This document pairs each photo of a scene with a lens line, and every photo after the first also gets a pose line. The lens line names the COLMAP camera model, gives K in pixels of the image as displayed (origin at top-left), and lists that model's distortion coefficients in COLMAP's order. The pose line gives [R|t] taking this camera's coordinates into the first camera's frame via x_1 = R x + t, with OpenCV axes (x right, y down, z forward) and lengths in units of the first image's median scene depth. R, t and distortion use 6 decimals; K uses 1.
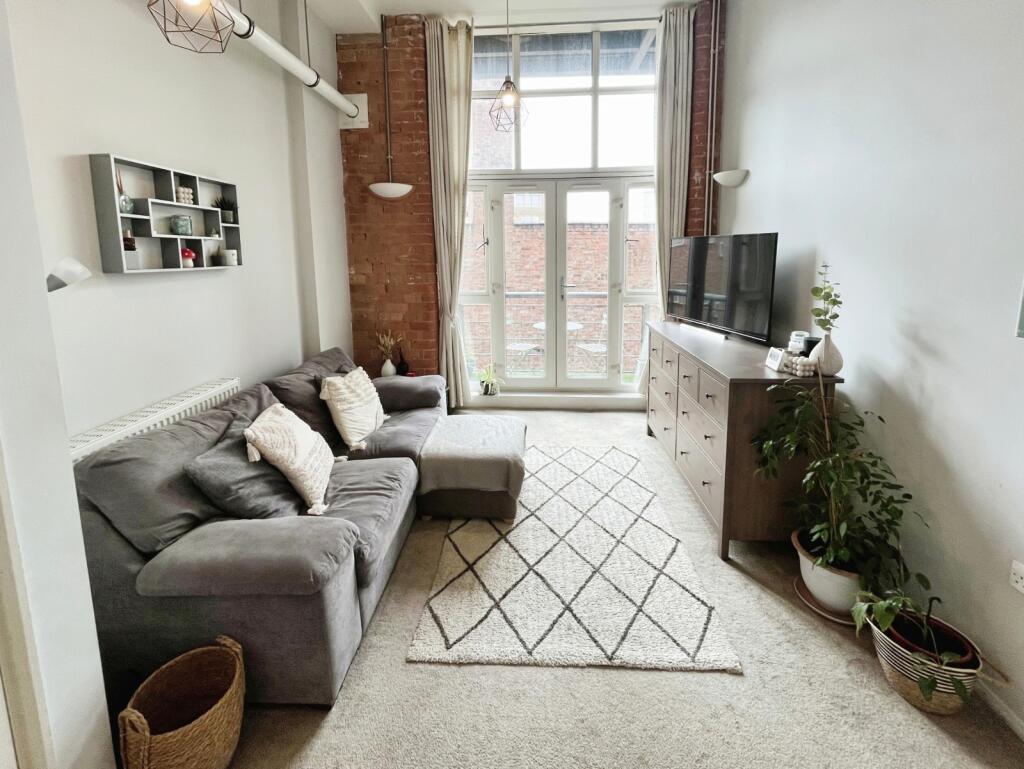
lens RADIAL K [[425.6, 0, 509.7], [0, 425.6, 307.9], [0, 0, 1]] dist [0.000346, -0.000106]
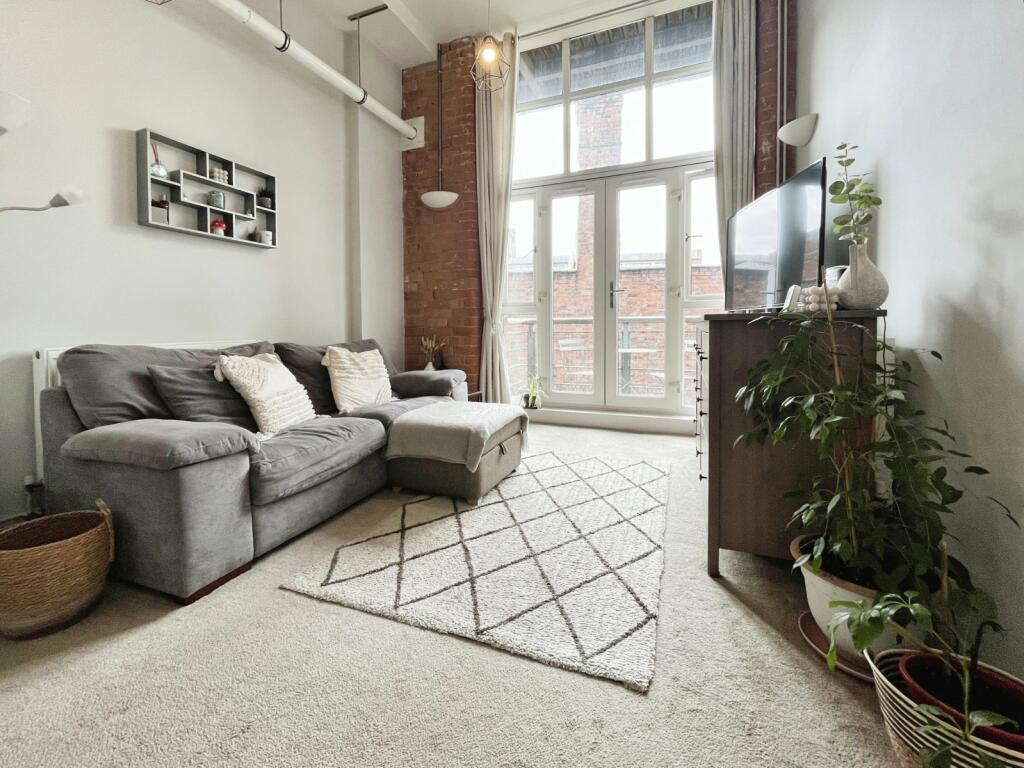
lens RADIAL K [[421.0, 0, 501.3], [0, 421.0, 334.9], [0, 0, 1]] dist [-0.001504, -0.000236]
pose [[0.949398, 0.014086, -0.313760, 0.319370], [-0.041489, 0.995864, -0.080834, 0.214708], [0.311324, 0.089761, 0.946055, 0.148527]]
